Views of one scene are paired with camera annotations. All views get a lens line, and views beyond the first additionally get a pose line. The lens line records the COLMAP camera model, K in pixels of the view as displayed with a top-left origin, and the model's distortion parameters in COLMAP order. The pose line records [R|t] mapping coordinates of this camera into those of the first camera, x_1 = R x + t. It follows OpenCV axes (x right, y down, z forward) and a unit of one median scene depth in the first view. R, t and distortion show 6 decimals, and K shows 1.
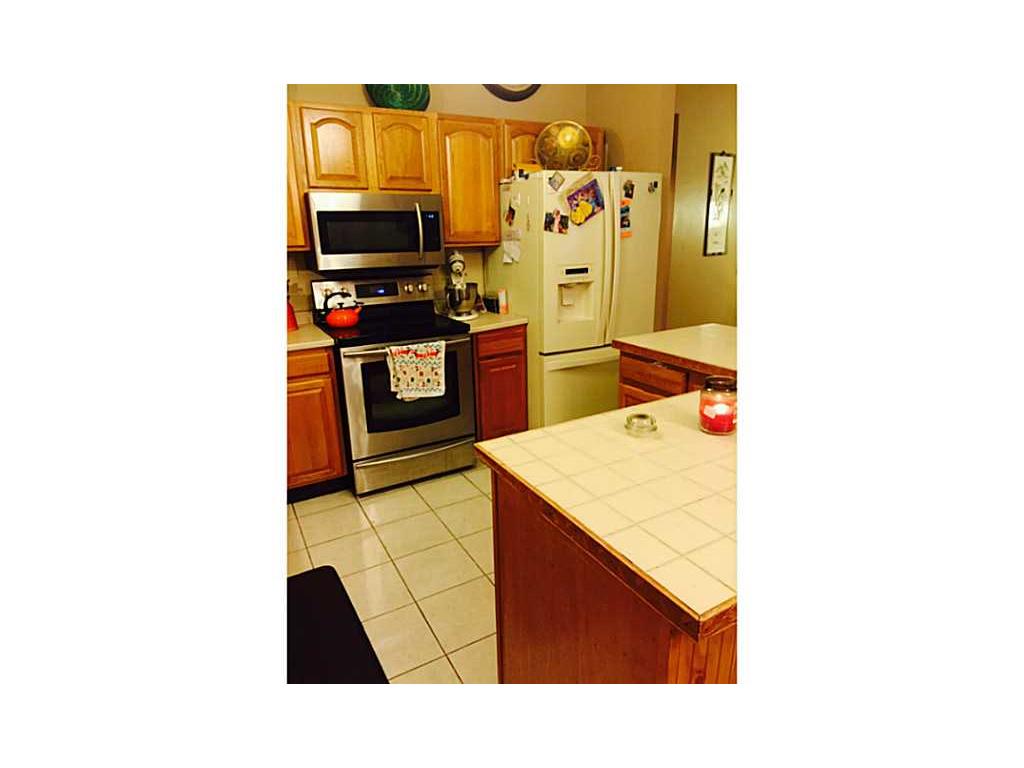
lens RADIAL K [[513.8, 0, 510.8], [0, 513.8, 385.1], [0, 0, 1]] dist [0.027848, -0.000603]
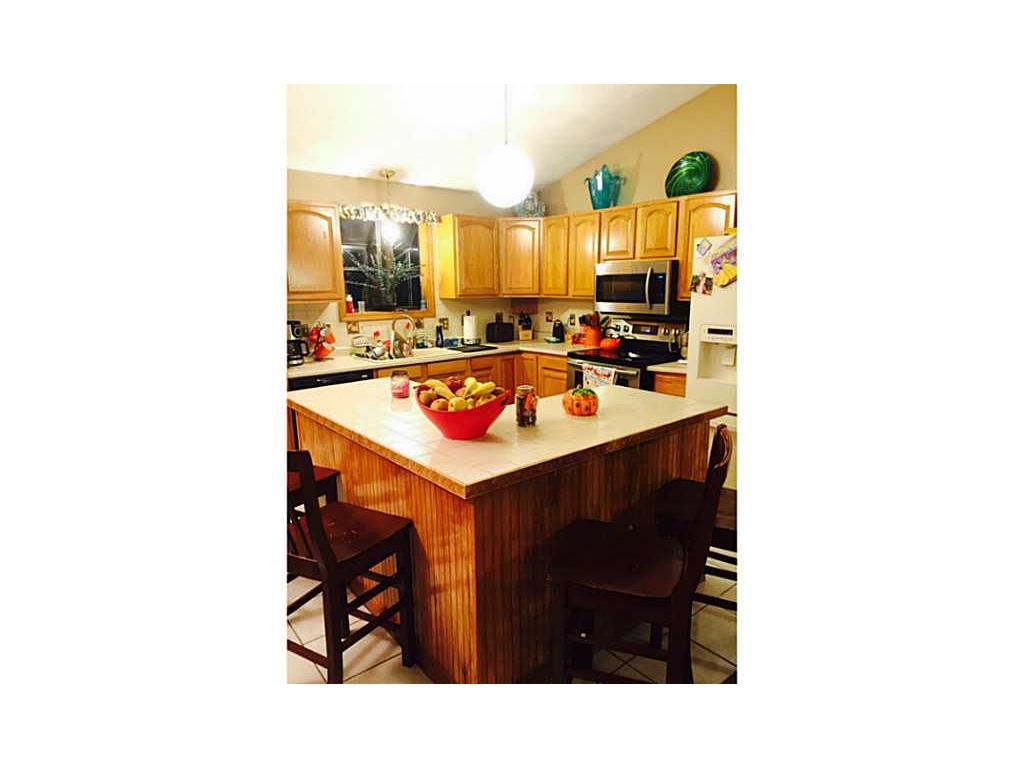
lens RADIAL K [[513.8, 0, 512.9], [0, 513.8, 383.0], [0, 0, 1]] dist [0.027848, -0.000603]
pose [[0.173758, 0.208968, -0.962362, 1.090177], [-0.279564, 0.947490, 0.155262, -0.178506], [0.944273, 0.242063, 0.223054, 0.442338]]
